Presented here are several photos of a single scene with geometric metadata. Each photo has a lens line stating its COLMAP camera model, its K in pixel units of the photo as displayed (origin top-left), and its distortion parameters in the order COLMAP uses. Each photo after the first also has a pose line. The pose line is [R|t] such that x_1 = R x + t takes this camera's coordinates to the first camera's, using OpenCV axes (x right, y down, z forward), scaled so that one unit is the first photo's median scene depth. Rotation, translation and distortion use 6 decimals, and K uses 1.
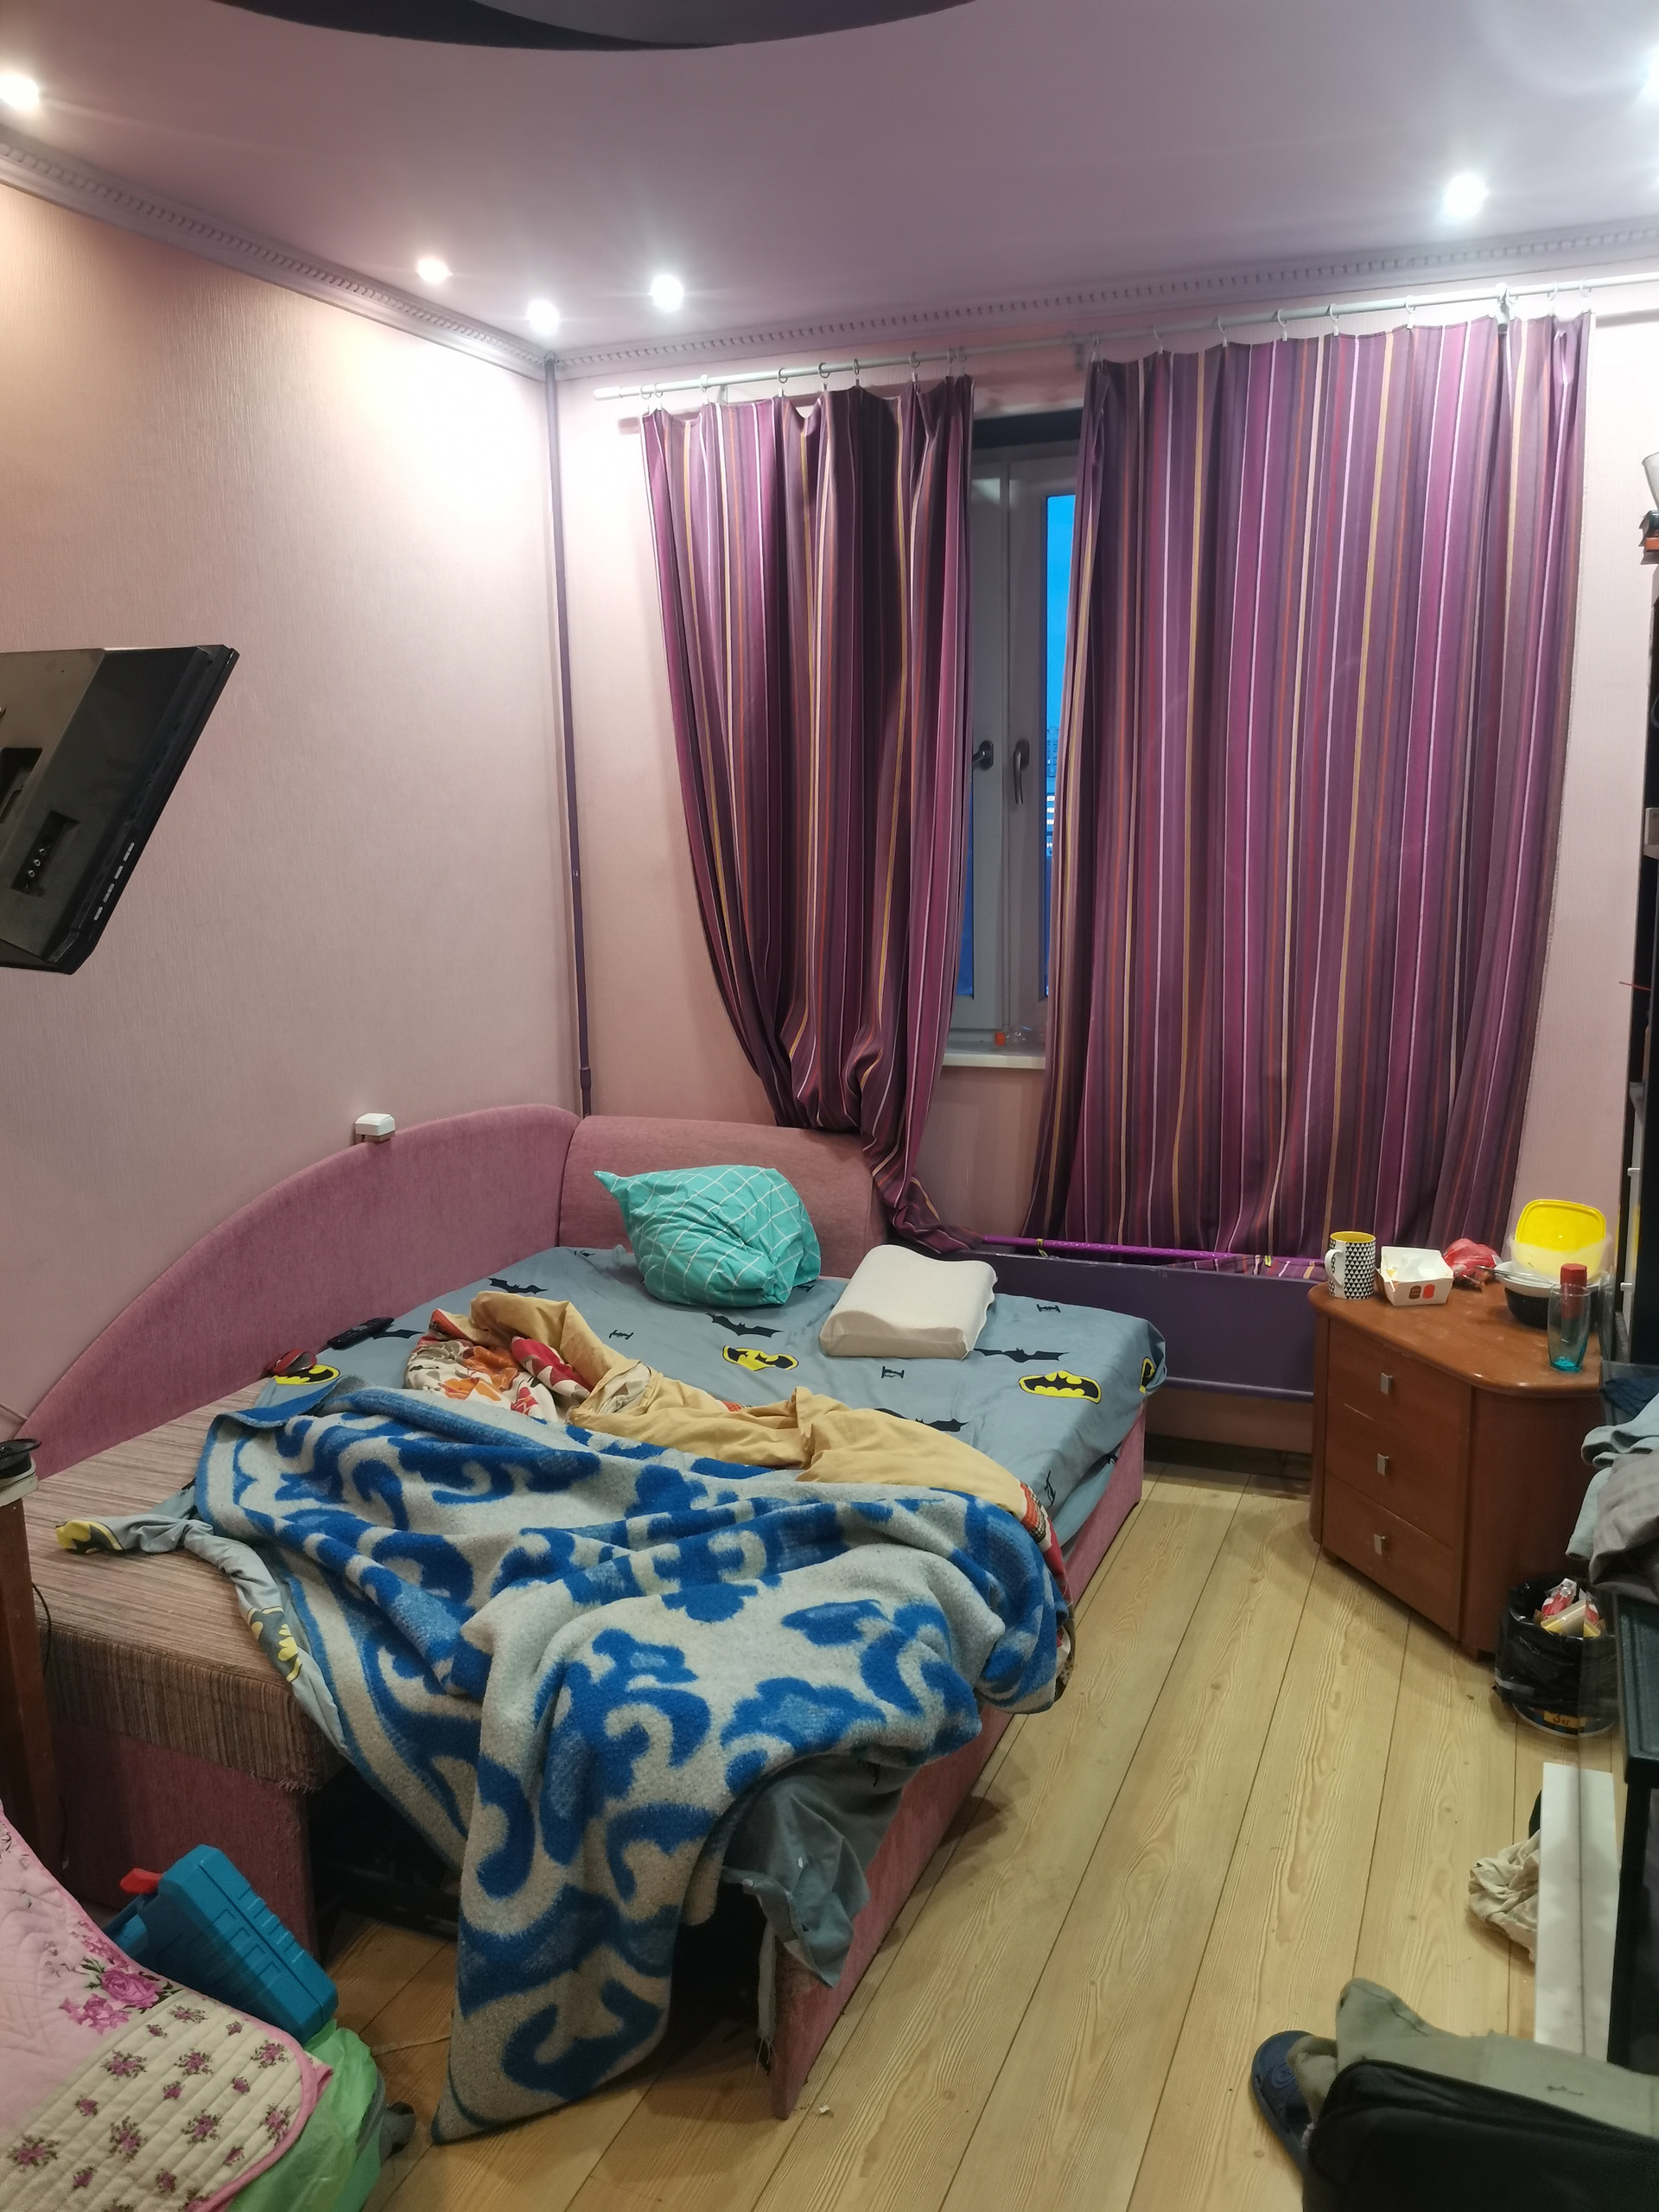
lens RADIAL K [[1673.5, 0, 829.5], [0, 1673.5, 1106.0], [0, 0, 1]] dist [0.011871, -0.092112]
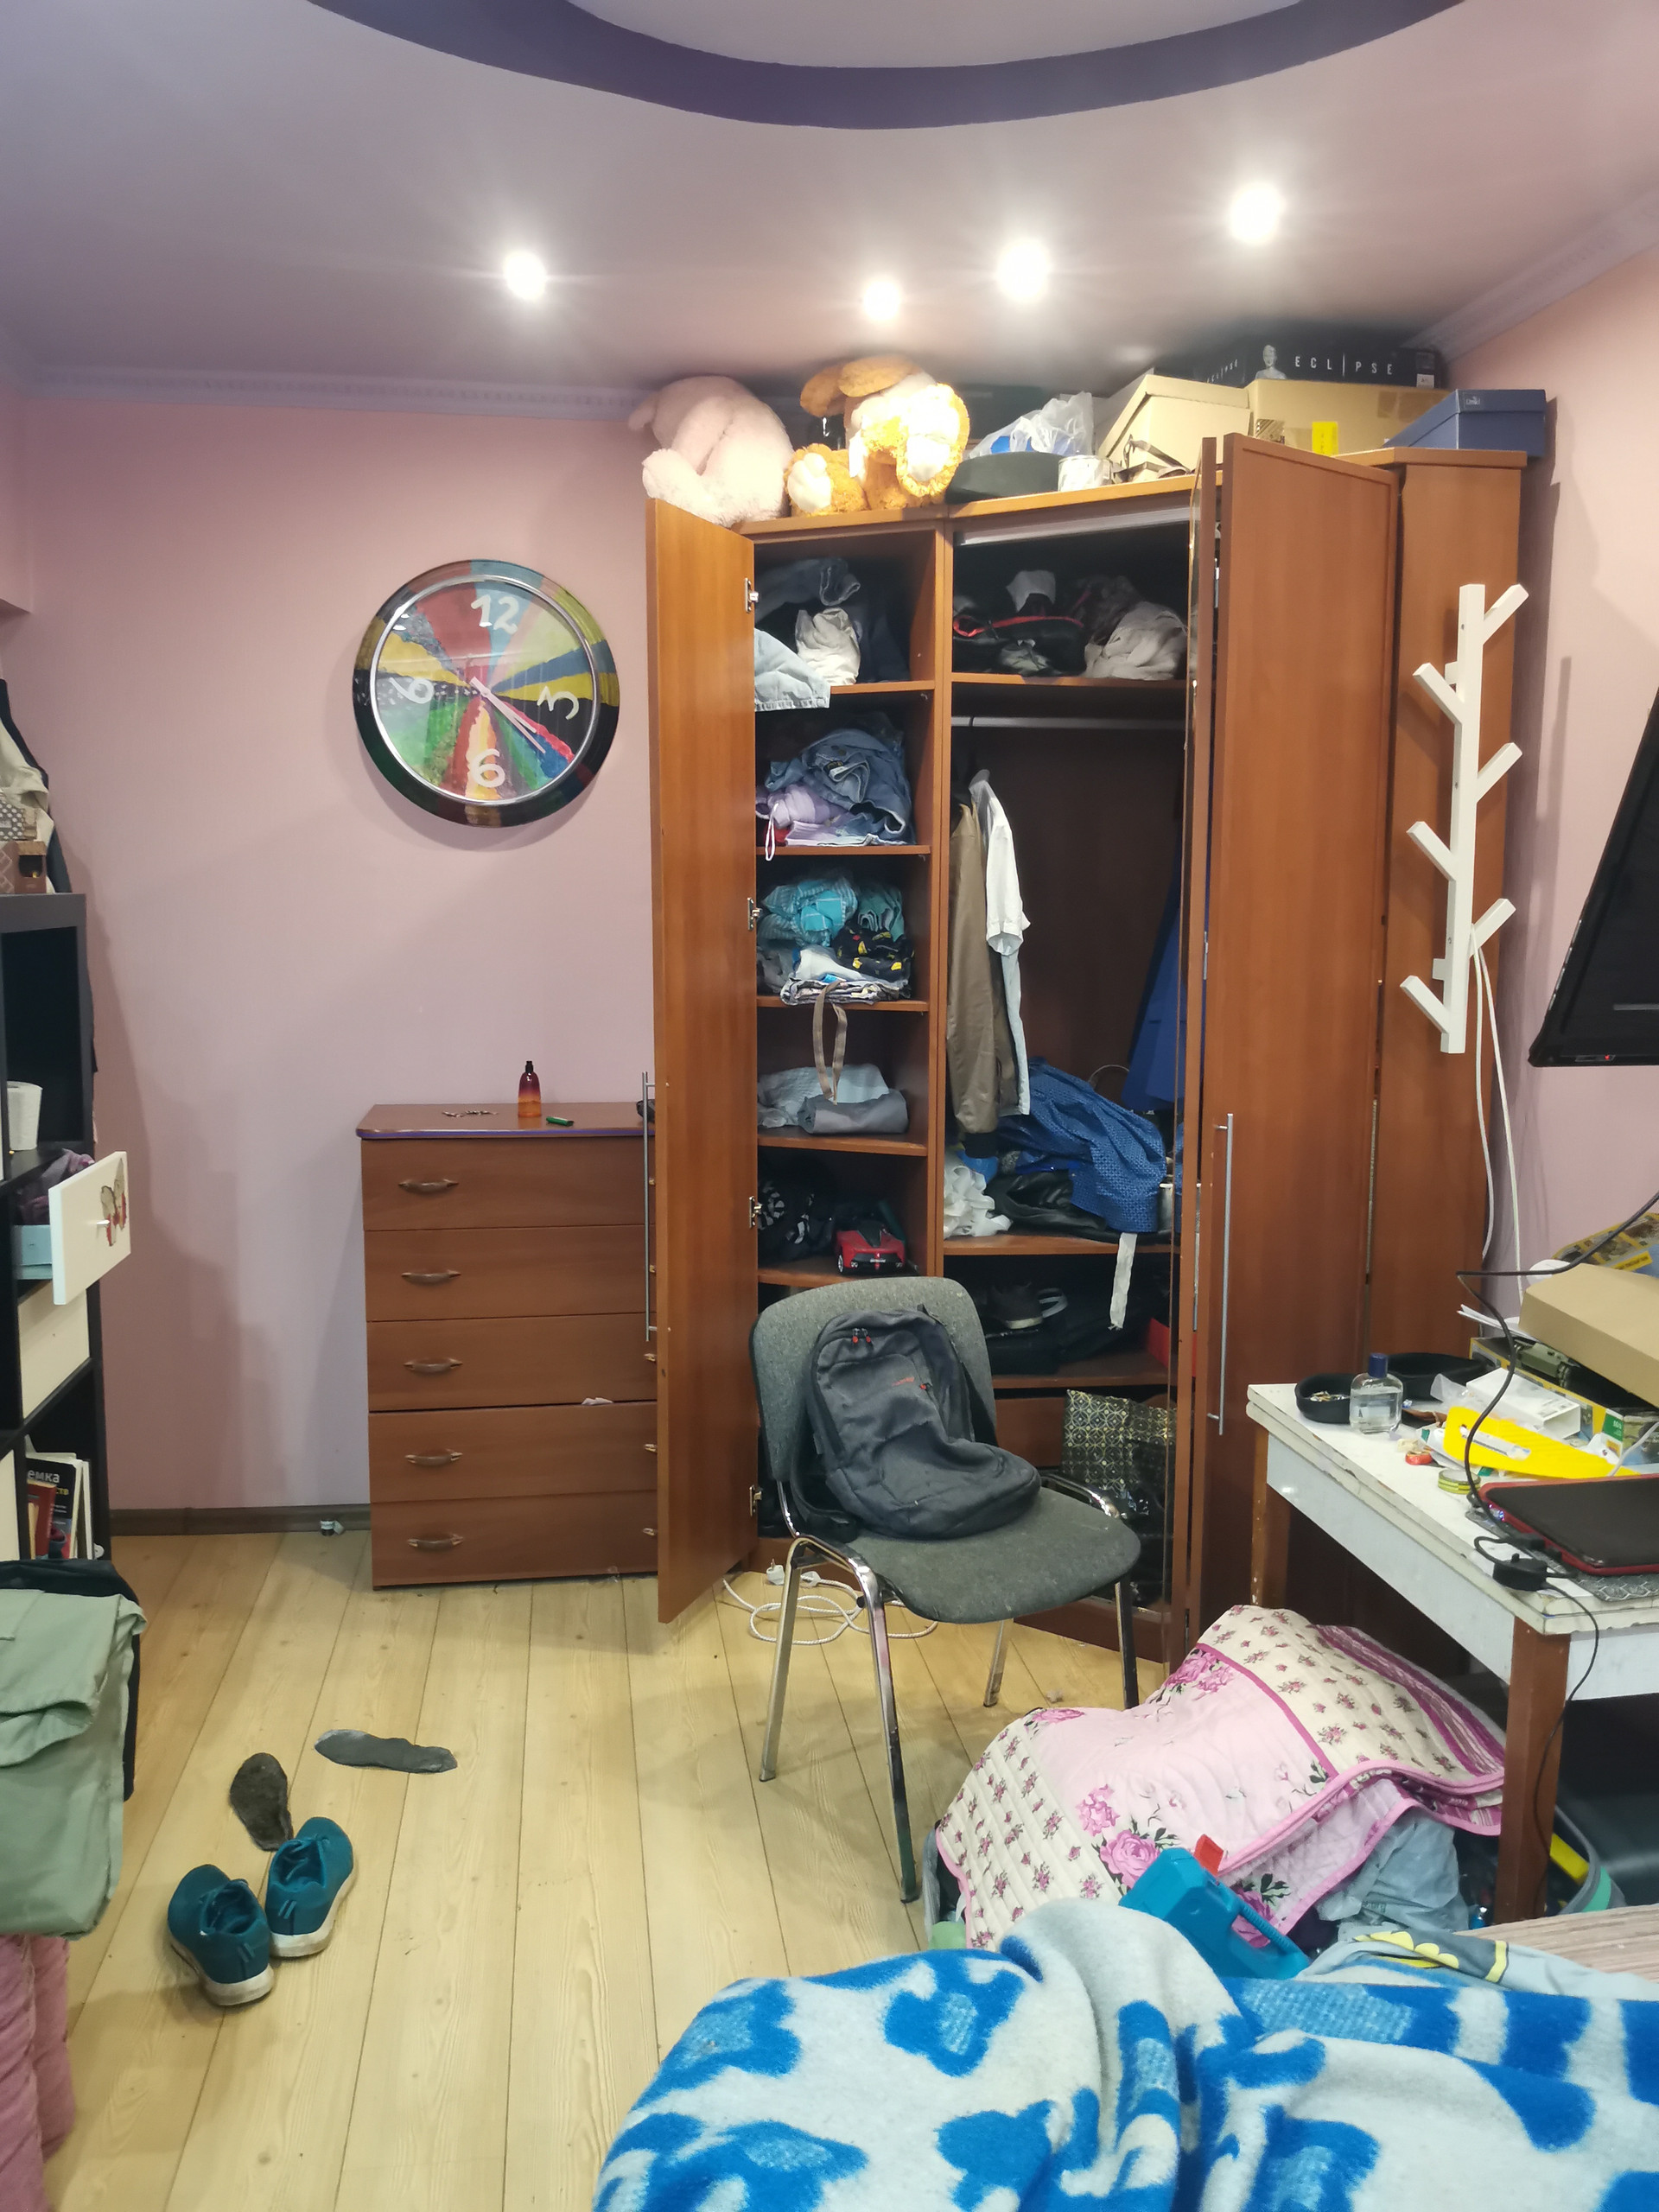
lens RADIAL K [[1673.5, 0, 829.5], [0, 1673.5, 1106.0], [0, 0, 1]] dist [0.011871, -0.092112]
pose [[-0.852970, 0.079783, -0.515826, 0.357338], [-0.090140, 0.950885, 0.296130, -0.333504], [0.514117, 0.299087, -0.803885, 1.777211]]
